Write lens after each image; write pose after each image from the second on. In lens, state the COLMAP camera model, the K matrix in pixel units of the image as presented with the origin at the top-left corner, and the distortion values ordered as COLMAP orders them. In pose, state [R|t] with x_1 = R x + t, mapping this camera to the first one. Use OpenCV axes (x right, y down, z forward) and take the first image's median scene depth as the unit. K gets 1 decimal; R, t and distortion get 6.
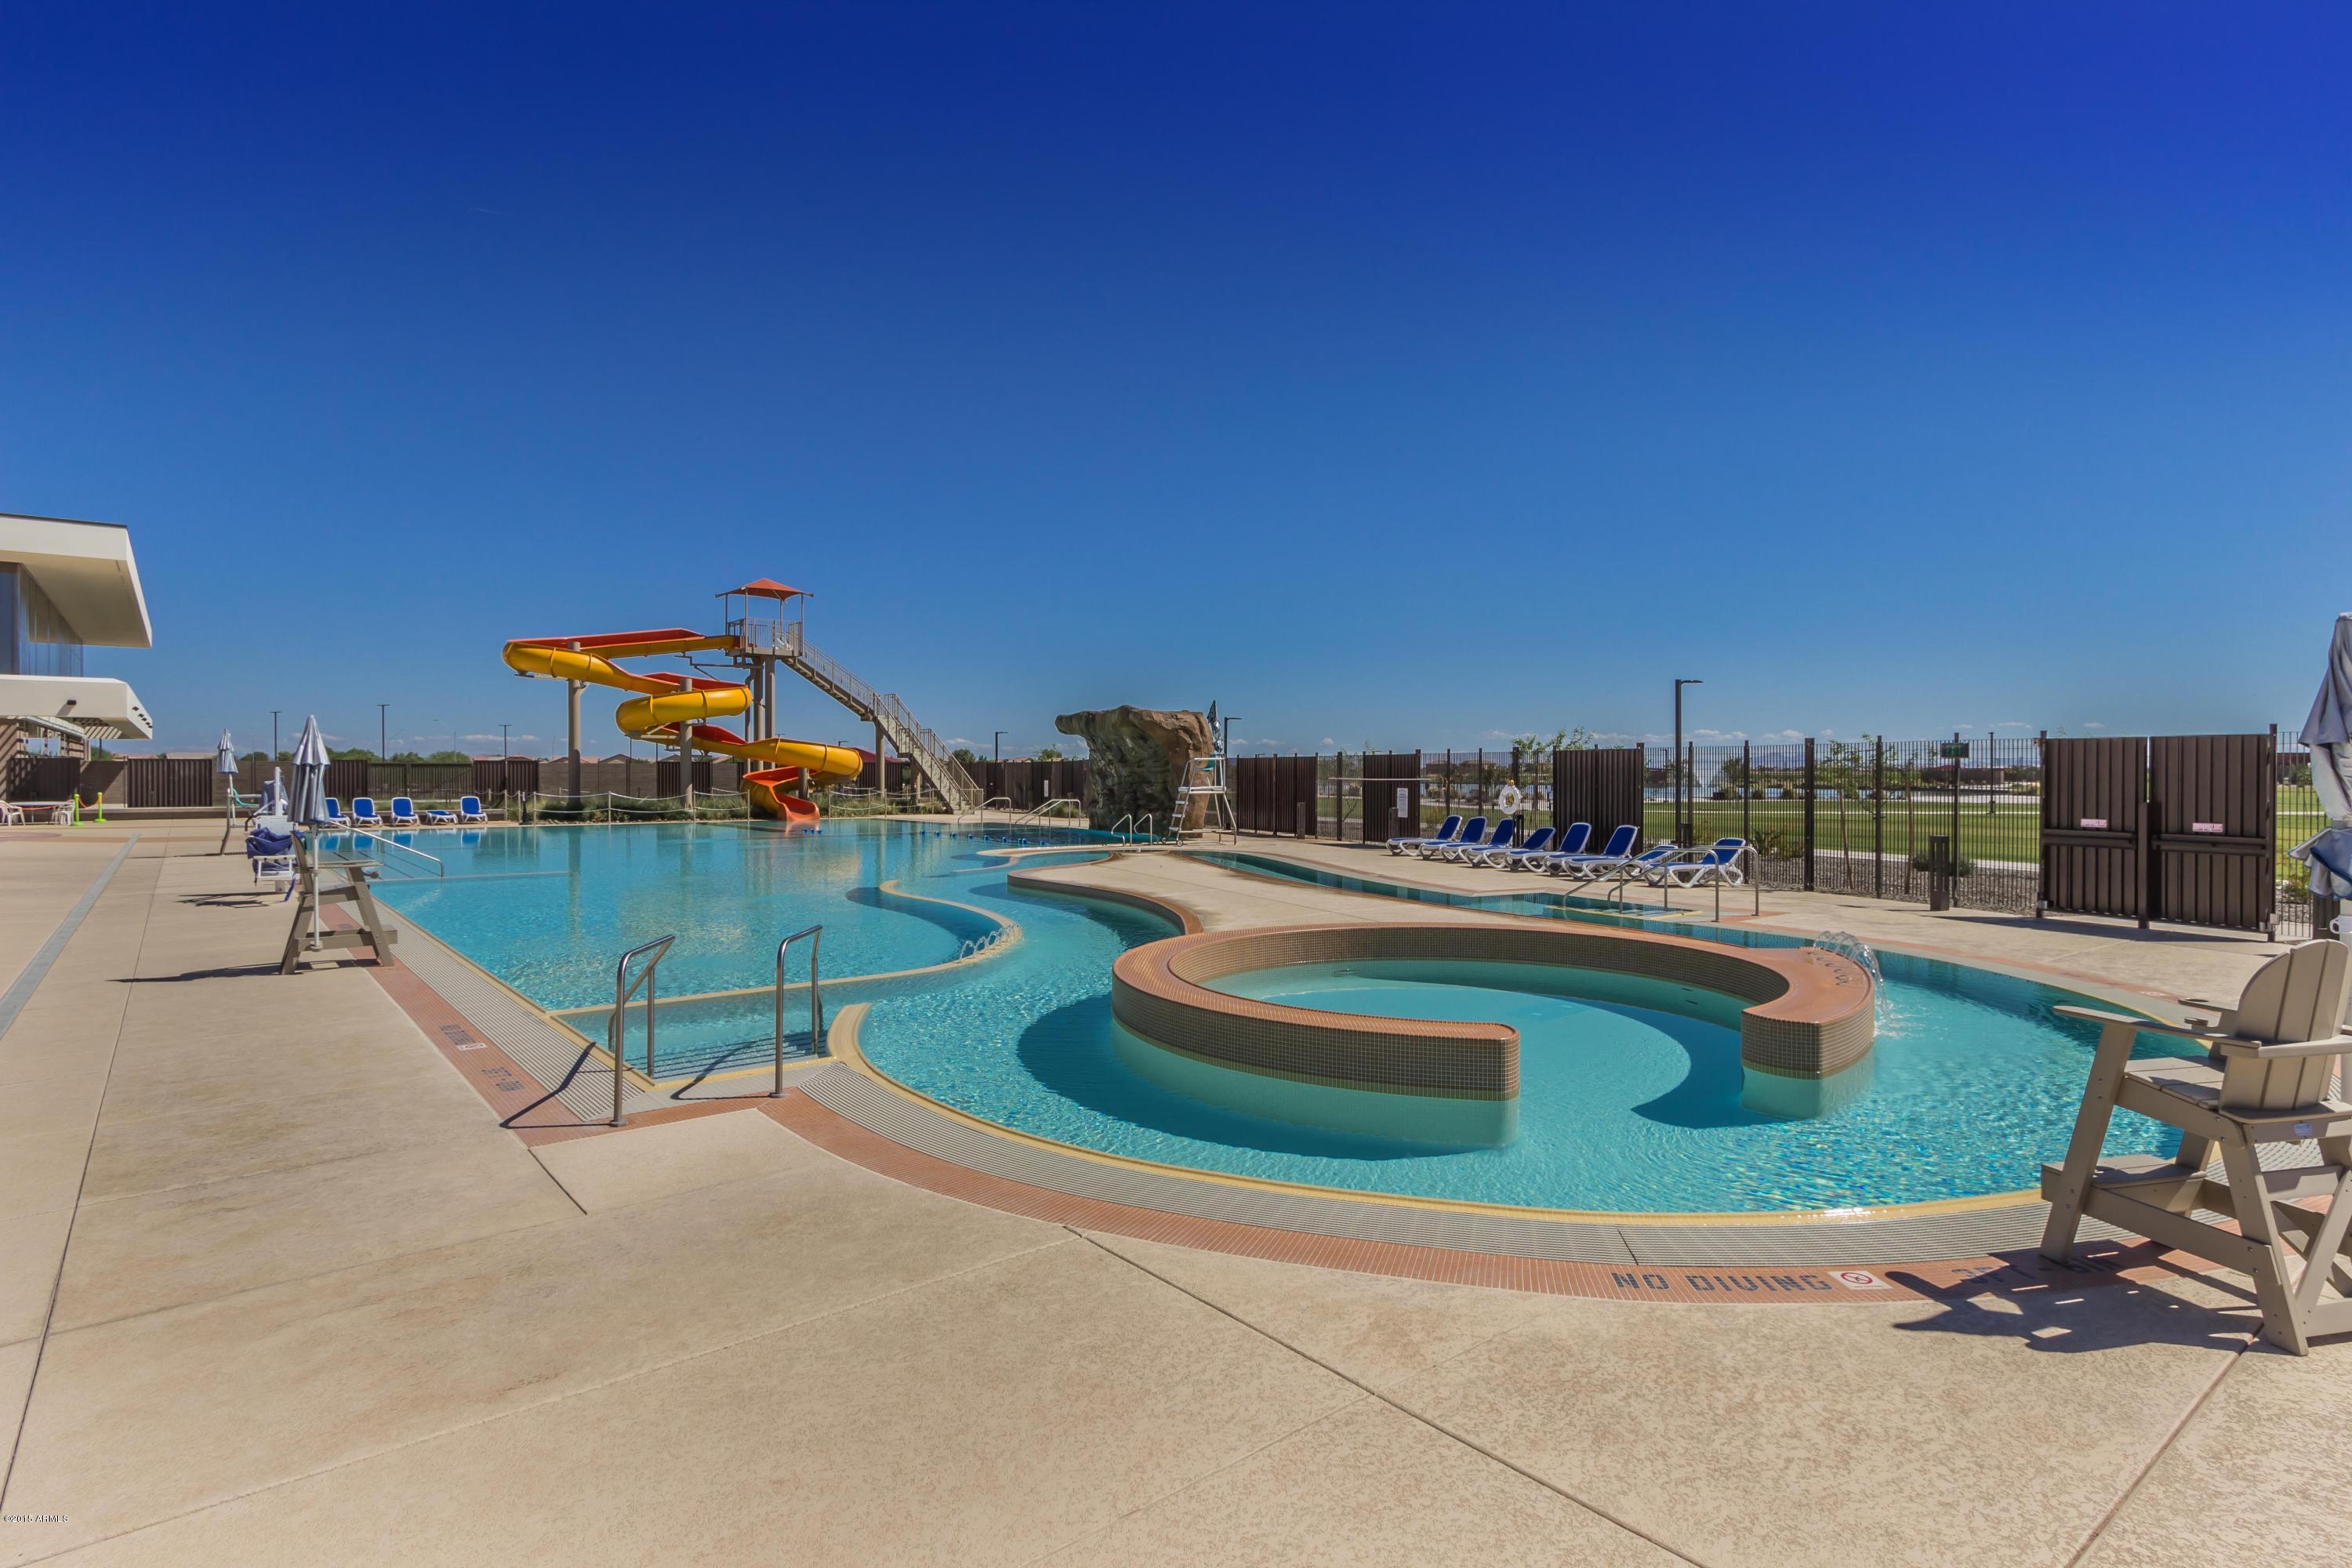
lens RADIAL K [[1240.2, 0, 1186.4], [0, 1240.2, 791.7], [0, 0, 1]] dist [0.006394, 0.000432]
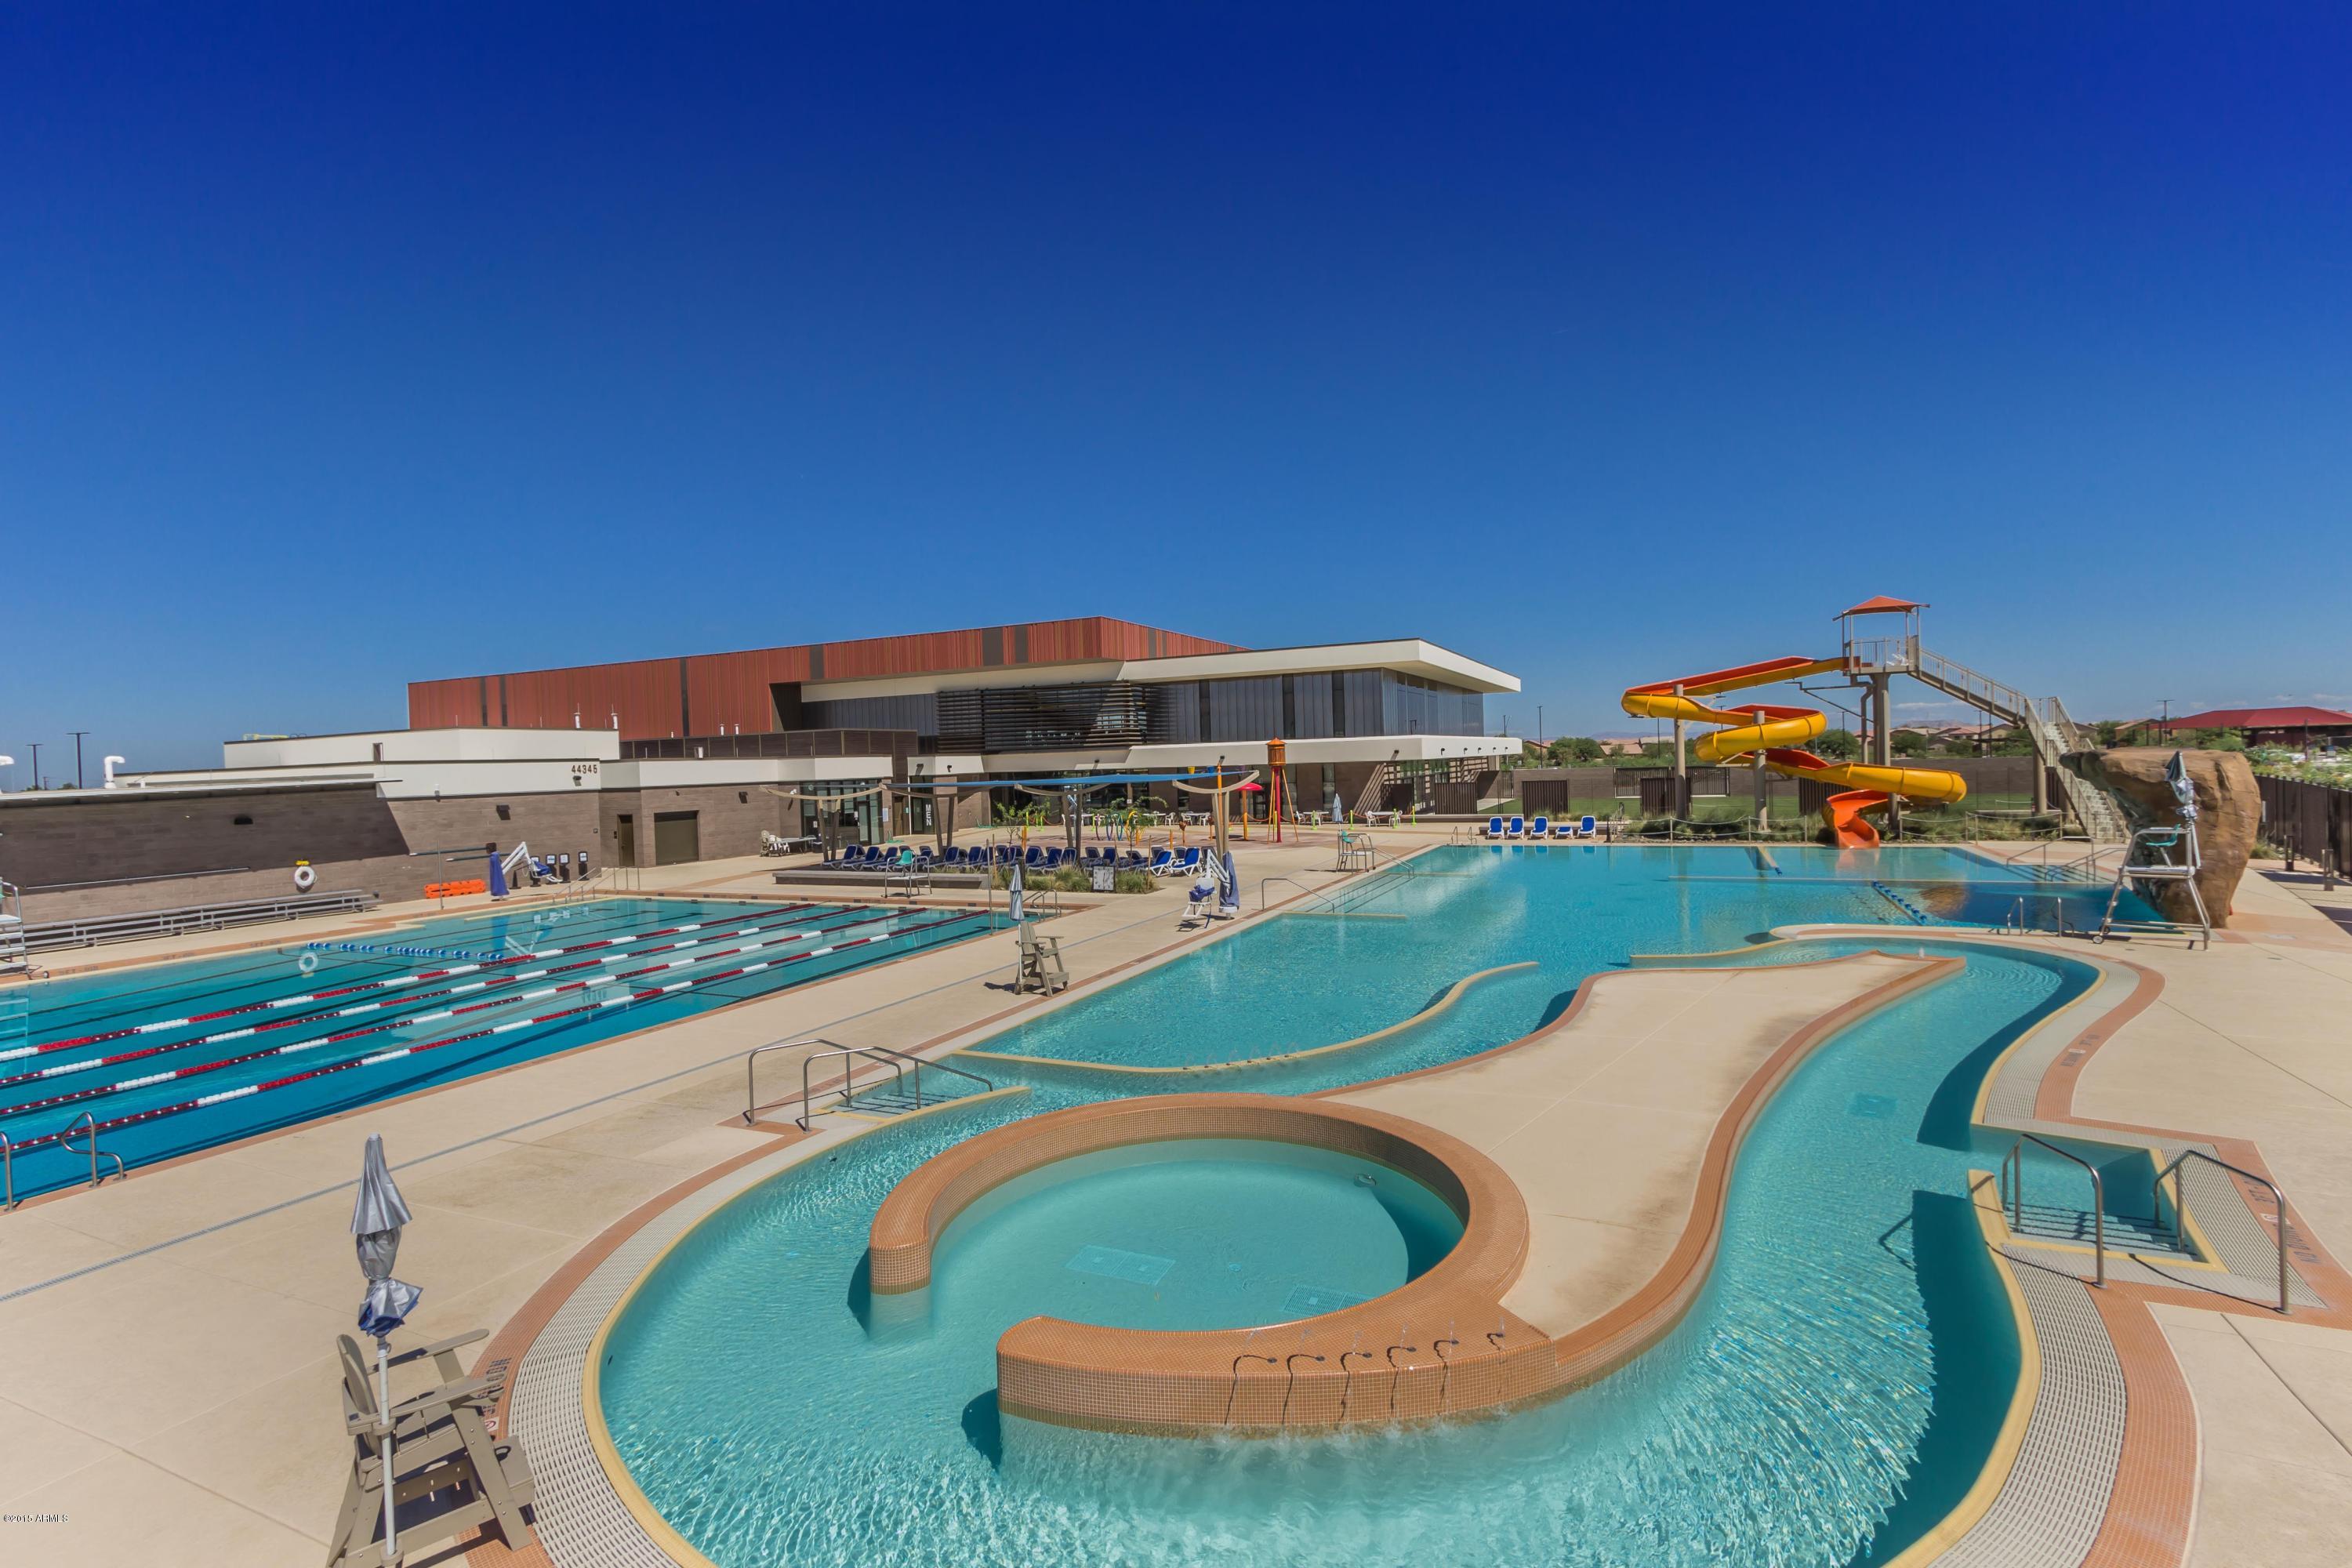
lens RADIAL K [[1077.4, 0, 1180.6], [0, 1077.4, 786.7], [0, 0, 1]] dist [-0.001569, -0.000152]
pose [[0.450817, 0.002890, -0.892612, 0.218887], [0.019798, 0.999716, 0.013237, -0.047169], [0.892397, -0.023640, 0.450632, 0.114259]]
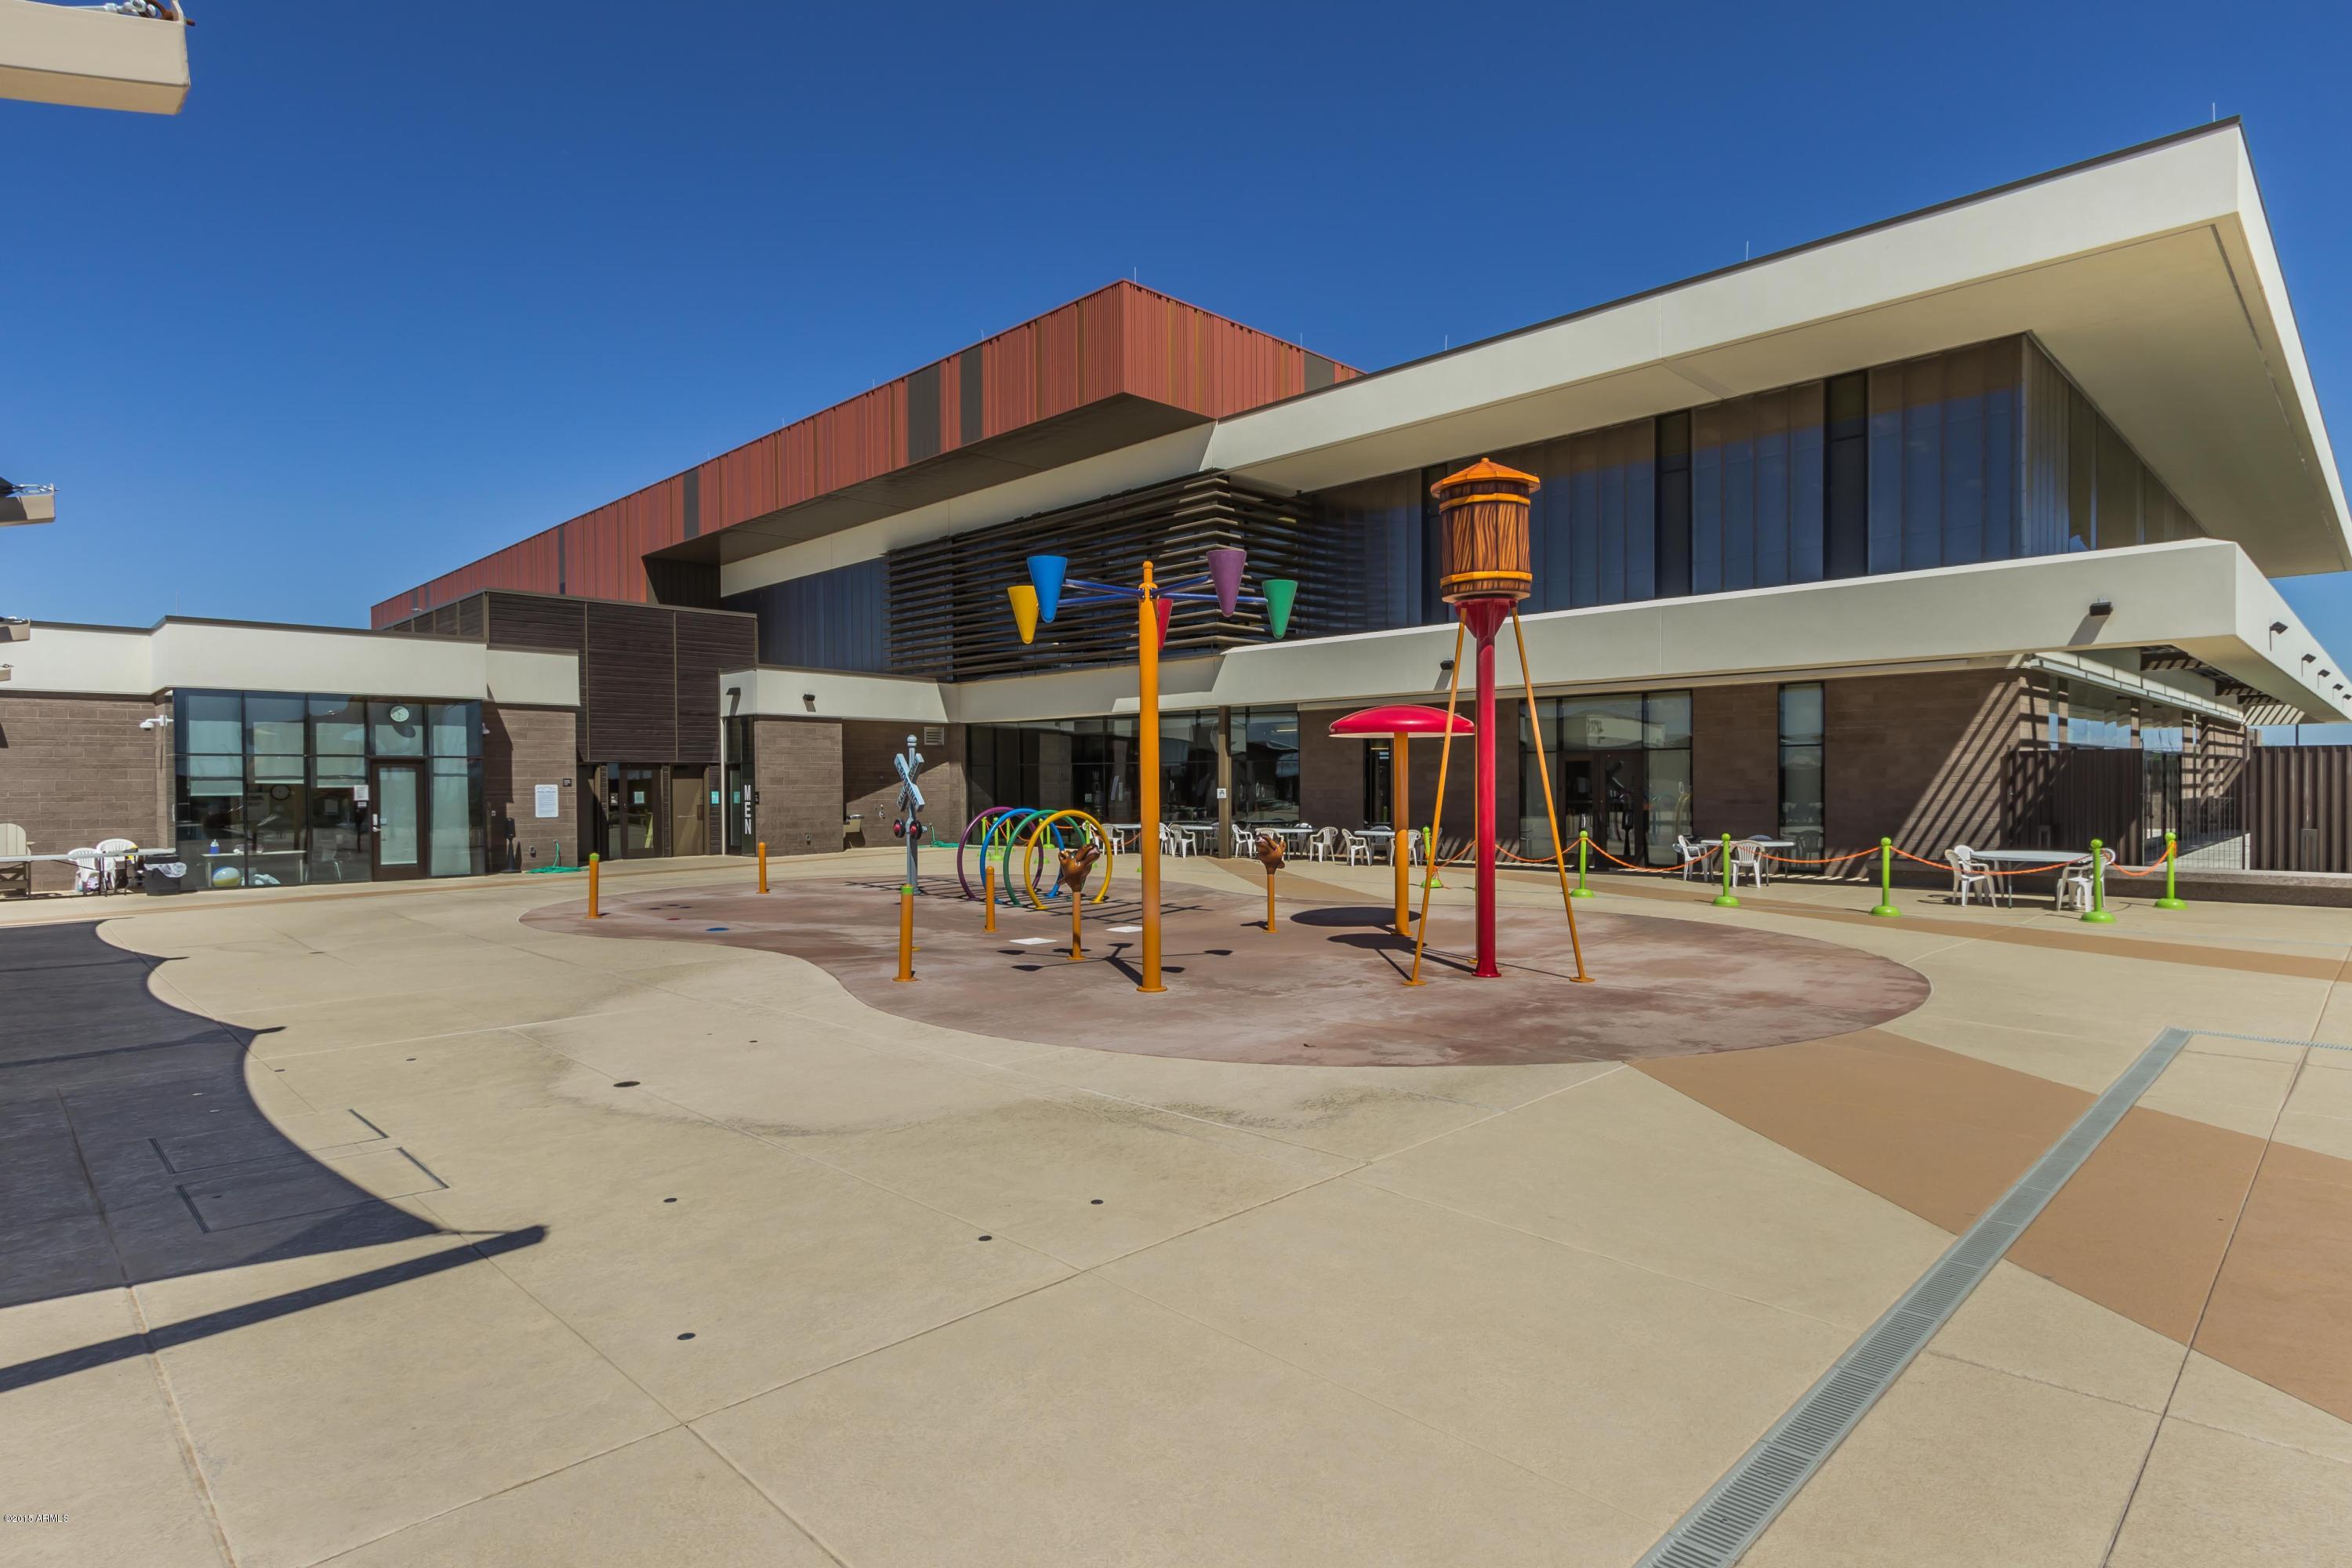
lens RADIAL K [[1240.2, 0, 1177.5], [0, 1240.2, 787.1], [0, 0, 1]] dist [0.006394, 0.000432]
pose [[0.108658, 0.000220, -0.994079, -0.502275], [-0.008752, 0.999961, -0.000735, -0.010564], [0.994041, 0.008781, 0.108656, 0.631670]]
